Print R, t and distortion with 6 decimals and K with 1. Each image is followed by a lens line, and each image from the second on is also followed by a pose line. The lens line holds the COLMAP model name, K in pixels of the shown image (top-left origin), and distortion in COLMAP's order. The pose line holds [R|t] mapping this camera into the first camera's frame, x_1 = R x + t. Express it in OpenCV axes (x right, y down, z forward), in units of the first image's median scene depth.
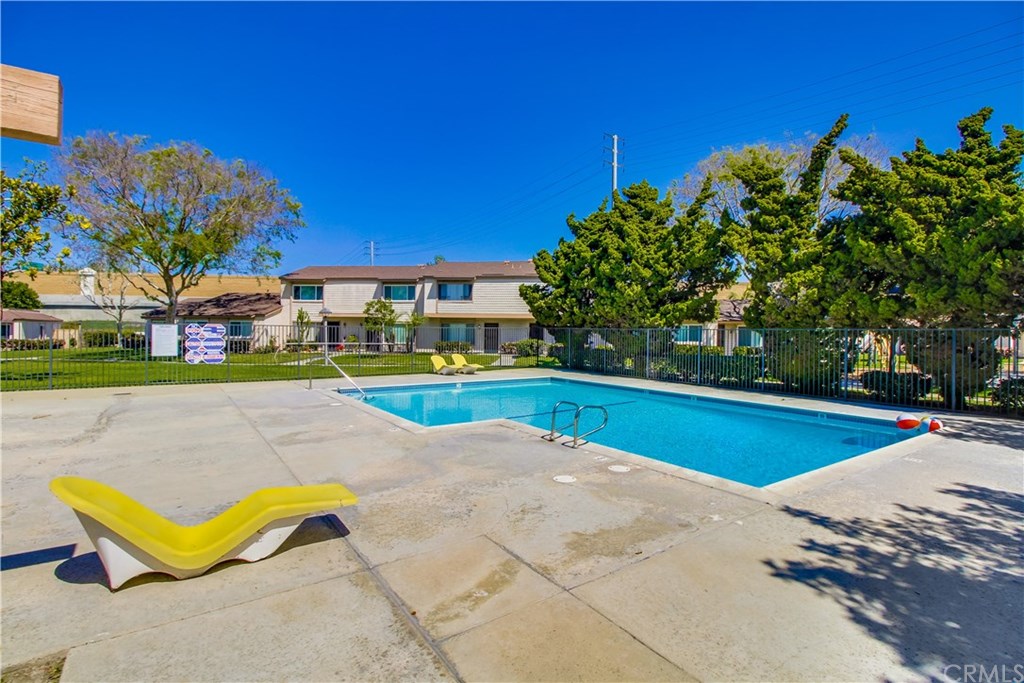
lens RADIAL K [[484.5, 0, 512.0], [0, 484.5, 341.5], [0, 0, 1]] dist [0.022641, -0.016994]
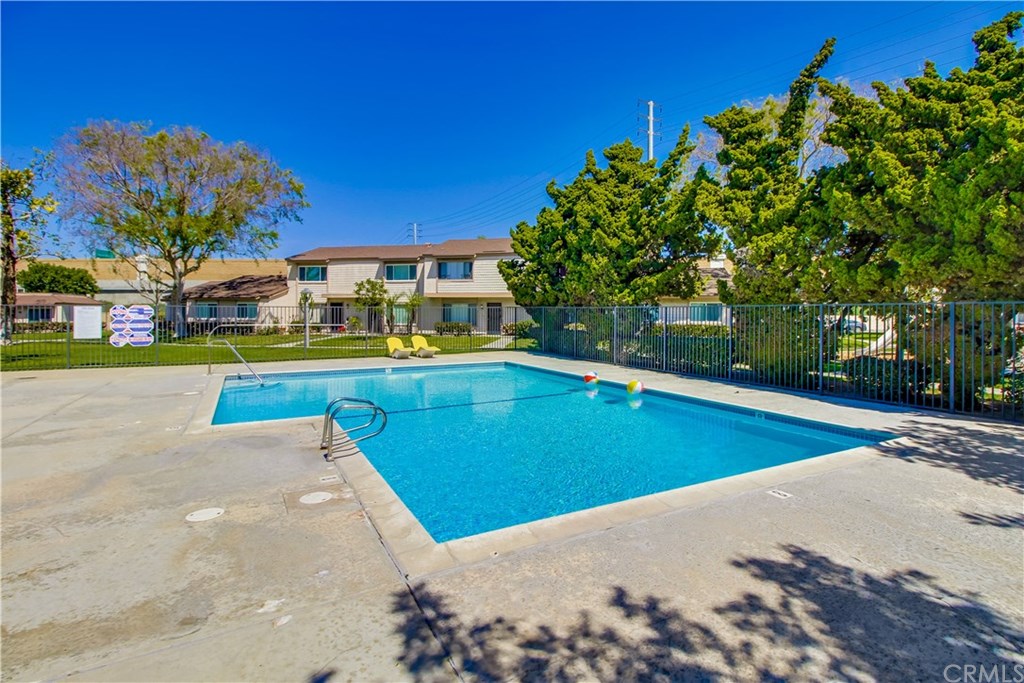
lens RADIAL K [[490.7, 0, 510.1], [0, 490.7, 322.0], [0, 0, 1]] dist [0.022592, -0.015978]
pose [[0.993506, -0.004427, -0.113689, 0.226868], [0.004340, 0.999990, -0.001009, 0.001540], [0.113693, 0.000509, 0.993516, 0.118636]]
